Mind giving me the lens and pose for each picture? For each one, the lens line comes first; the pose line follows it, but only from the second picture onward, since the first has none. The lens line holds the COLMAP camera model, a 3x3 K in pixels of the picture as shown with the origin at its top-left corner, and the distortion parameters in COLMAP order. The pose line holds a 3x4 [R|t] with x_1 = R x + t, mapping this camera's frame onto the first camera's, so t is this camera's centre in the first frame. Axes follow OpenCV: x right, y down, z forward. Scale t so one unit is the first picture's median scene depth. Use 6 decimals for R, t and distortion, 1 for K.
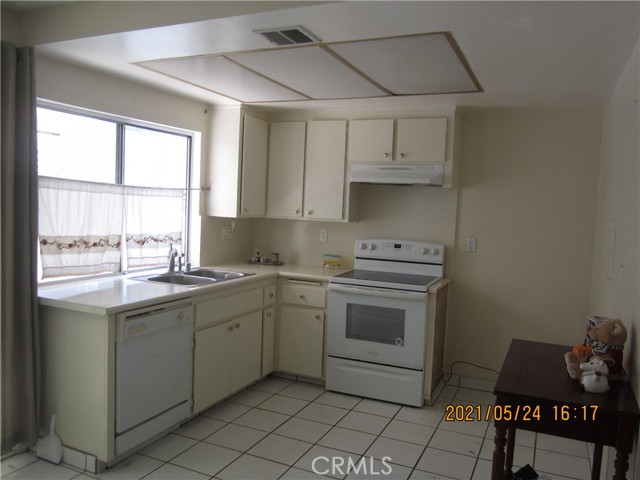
lens RADIAL K [[518.4, 0, 320.0], [0, 518.4, 240.0], [0, 0, 1]] dist [-0.043687, 0.005474]
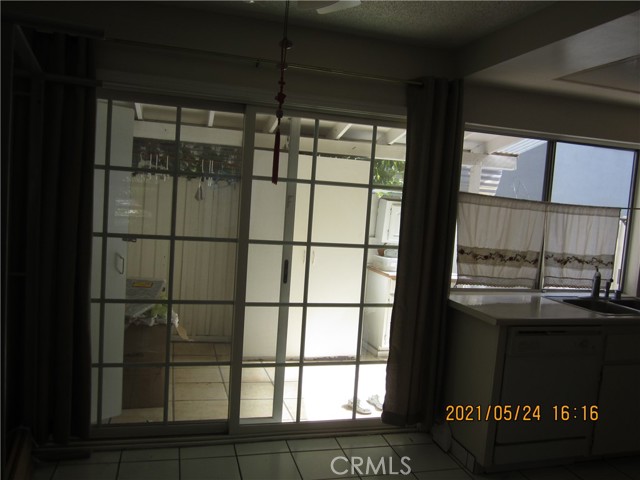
lens RADIAL K [[518.4, 0, 320.0], [0, 518.4, 240.0], [0, 0, 1]] dist [-0.043687, 0.005474]
pose [[0.644908, 0.063411, -0.761625, 0.102883], [-0.093090, 0.995649, 0.004070, 0.002755], [0.758570, 0.068275, 0.648005, 0.032851]]
